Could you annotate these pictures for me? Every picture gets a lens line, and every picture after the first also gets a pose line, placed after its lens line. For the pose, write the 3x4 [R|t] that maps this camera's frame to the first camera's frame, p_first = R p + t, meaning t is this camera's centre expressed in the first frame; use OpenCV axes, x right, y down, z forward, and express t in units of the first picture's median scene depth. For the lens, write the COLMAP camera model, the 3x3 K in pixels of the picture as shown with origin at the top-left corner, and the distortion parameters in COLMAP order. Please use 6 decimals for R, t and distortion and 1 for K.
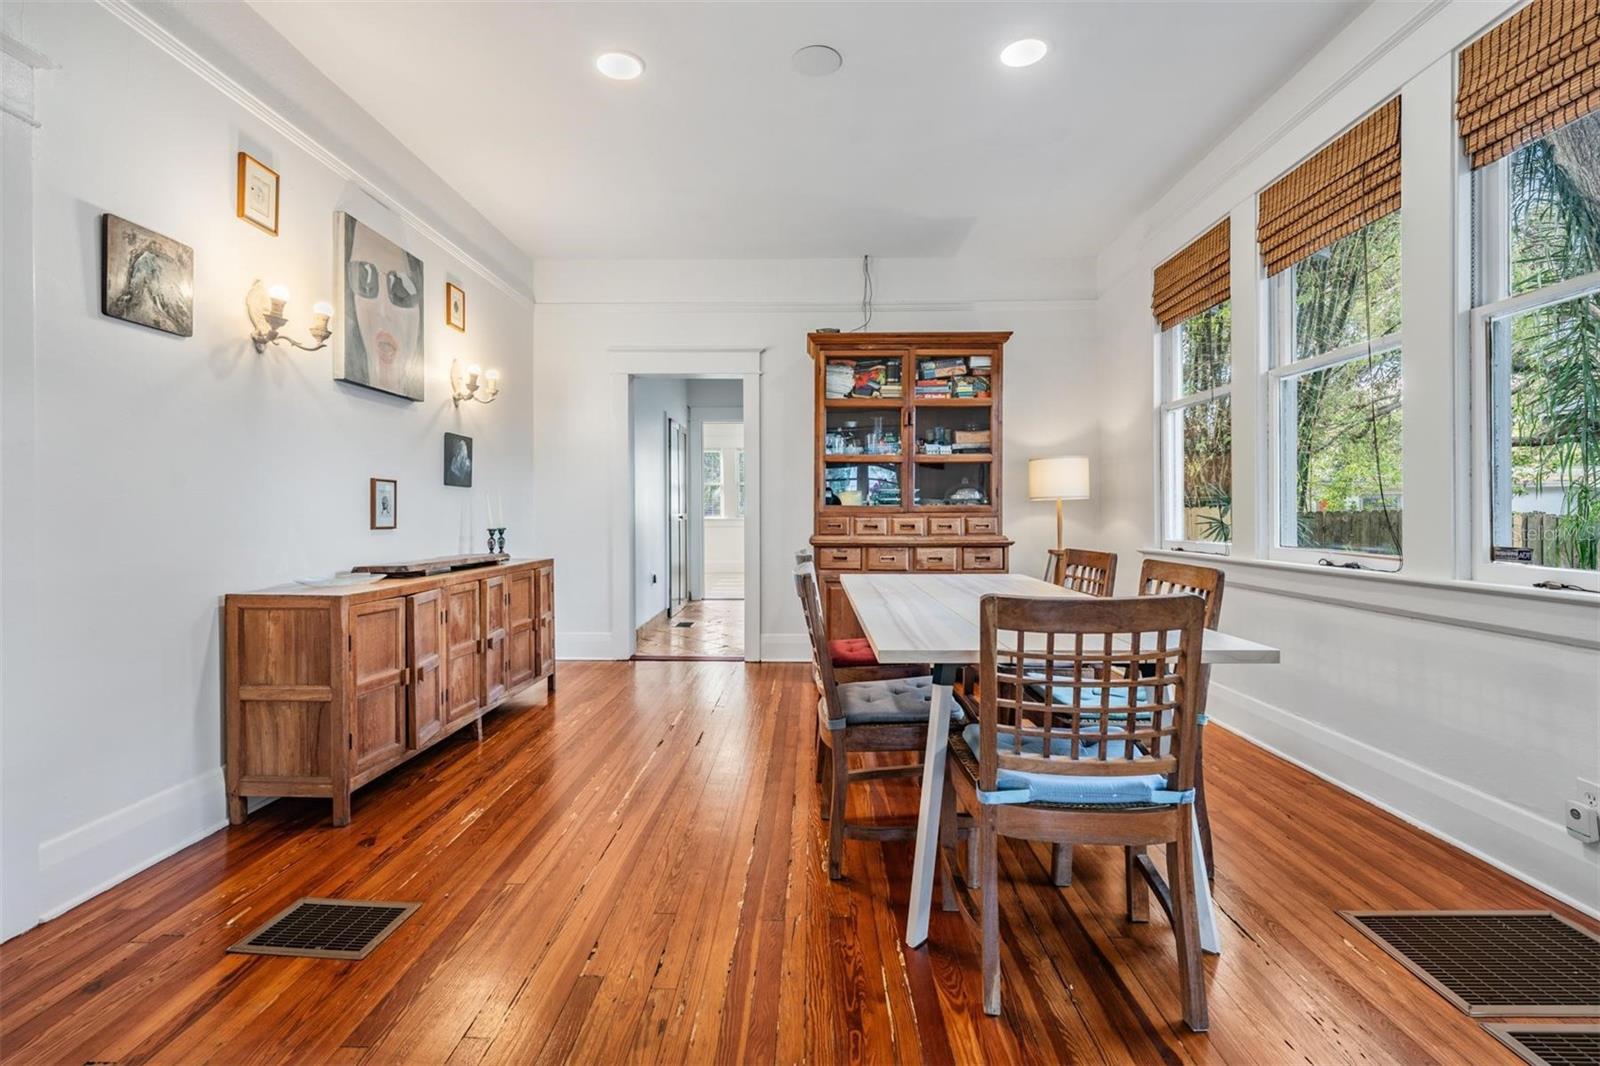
lens RADIAL K [[727.1, 0, 804.2], [0, 727.1, 503.8], [0, 0, 1]] dist [0.006152, -0.001317]
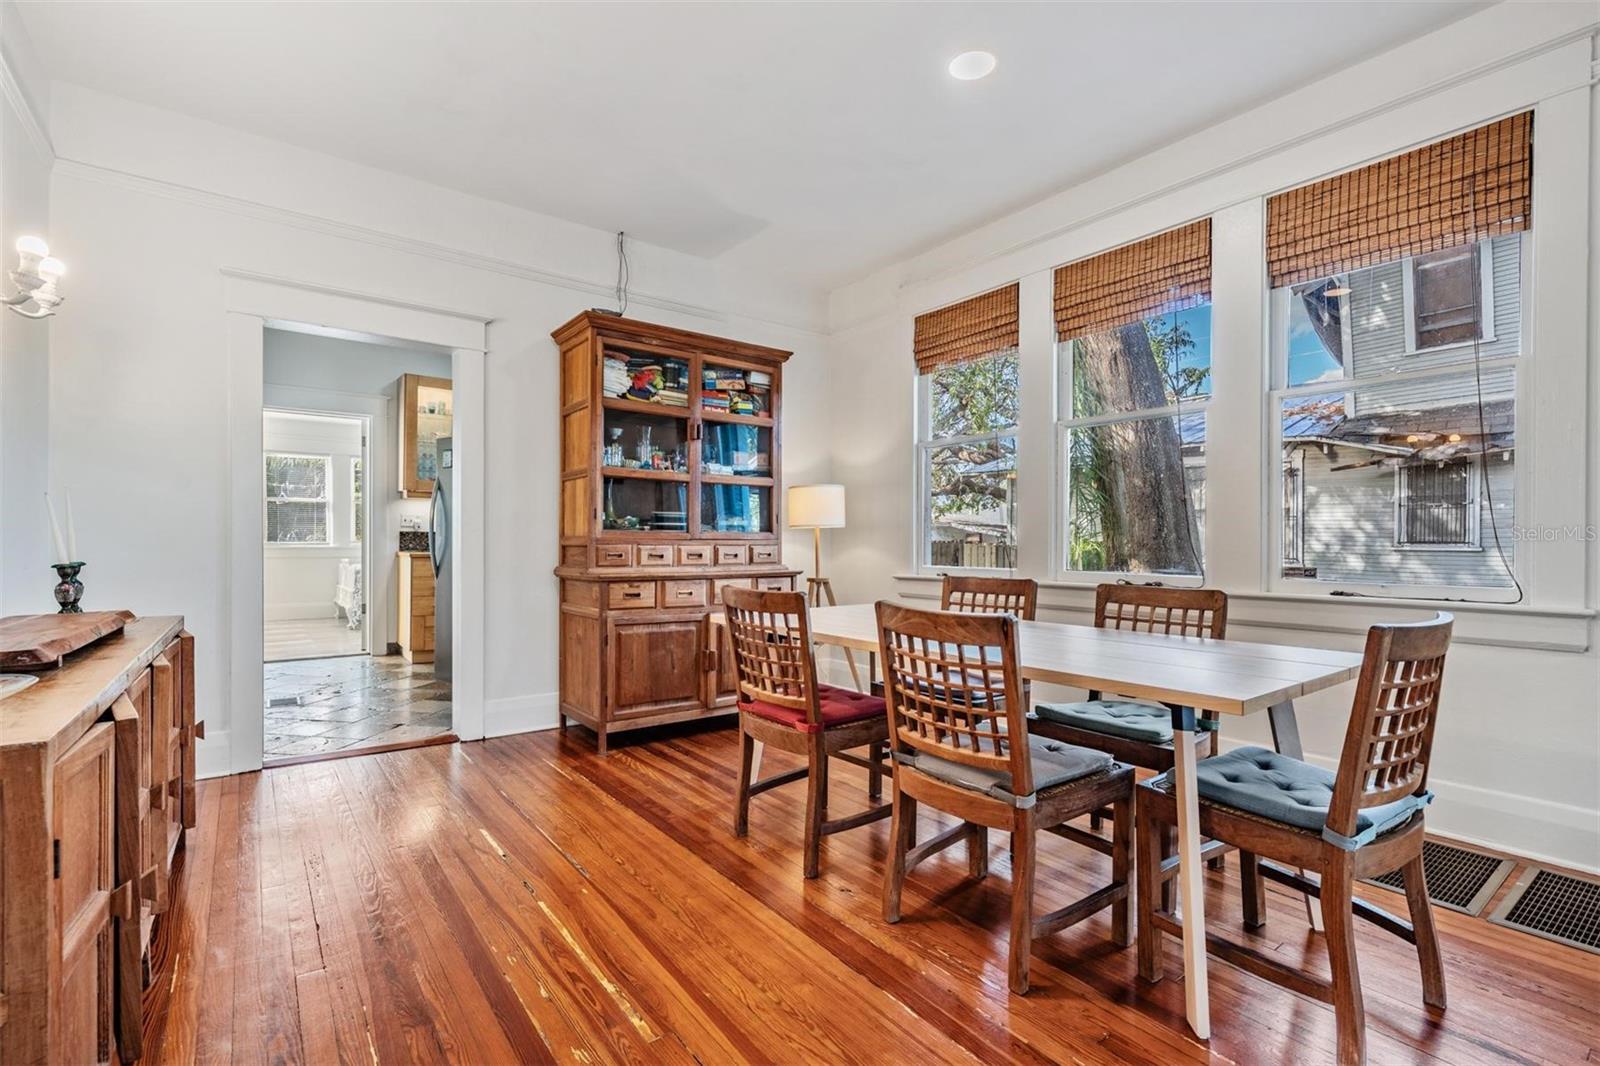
lens RADIAL K [[727.1, 0, 787.5], [0, 727.1, 534.2], [0, 0, 1]] dist [0.006152, -0.001317]
pose [[0.785123, 0.010951, 0.619243, -0.309375], [-0.012552, 0.999920, -0.001768, 0.005732], [-0.619212, -0.006384, 0.785198, 0.246972]]
